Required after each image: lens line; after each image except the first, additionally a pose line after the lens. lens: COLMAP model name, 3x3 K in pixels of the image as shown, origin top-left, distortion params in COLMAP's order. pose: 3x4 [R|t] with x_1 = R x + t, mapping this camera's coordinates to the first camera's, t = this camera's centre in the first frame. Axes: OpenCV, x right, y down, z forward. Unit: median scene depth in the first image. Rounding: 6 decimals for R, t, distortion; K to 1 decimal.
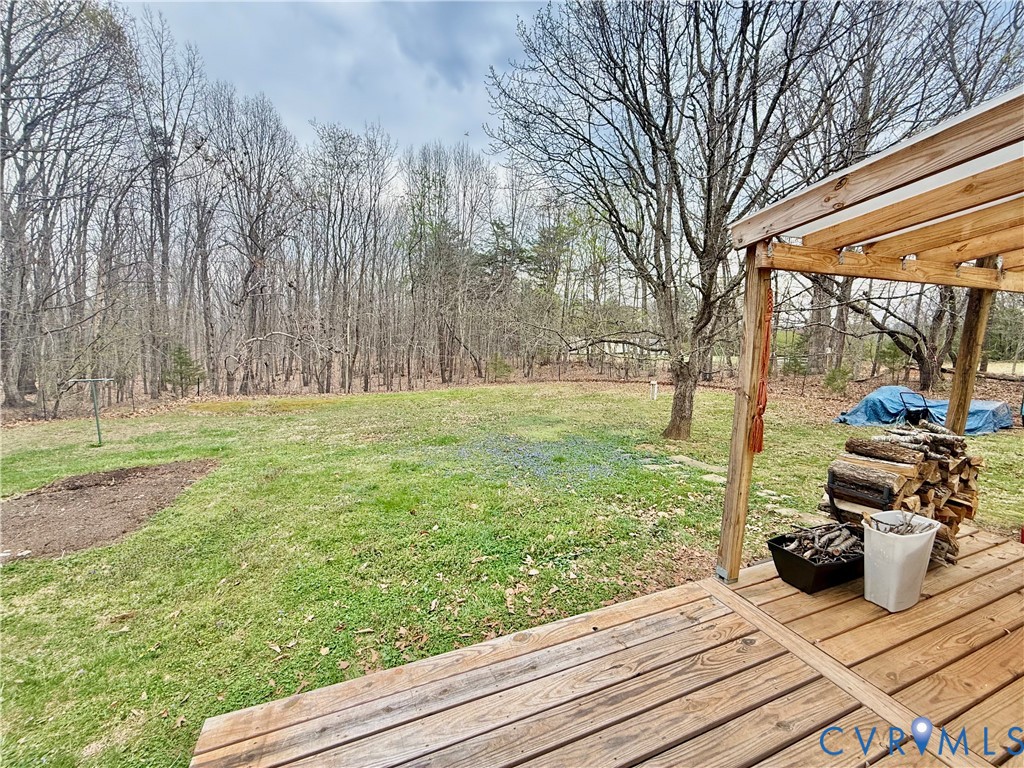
lens RADIAL K [[407.3, 0, 511.4], [0, 407.3, 388.3], [0, 0, 1]] dist [-0.003026, 0.000851]
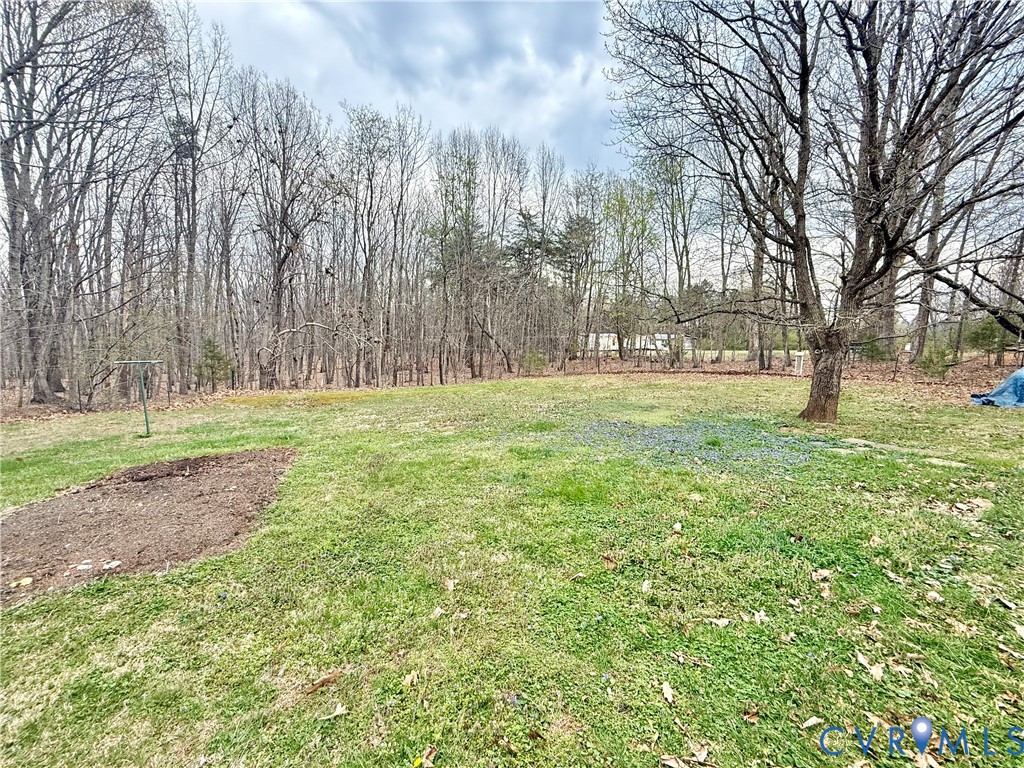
lens RADIAL K [[407.3, 0, 513.1], [0, 407.3, 389.7], [0, 0, 1]] dist [-0.003026, 0.000851]
pose [[0.999776, -0.009839, -0.018749, -0.086678], [0.009896, 0.999947, 0.002941, 0.019496], [0.018719, -0.003126, 0.999820, 0.055867]]
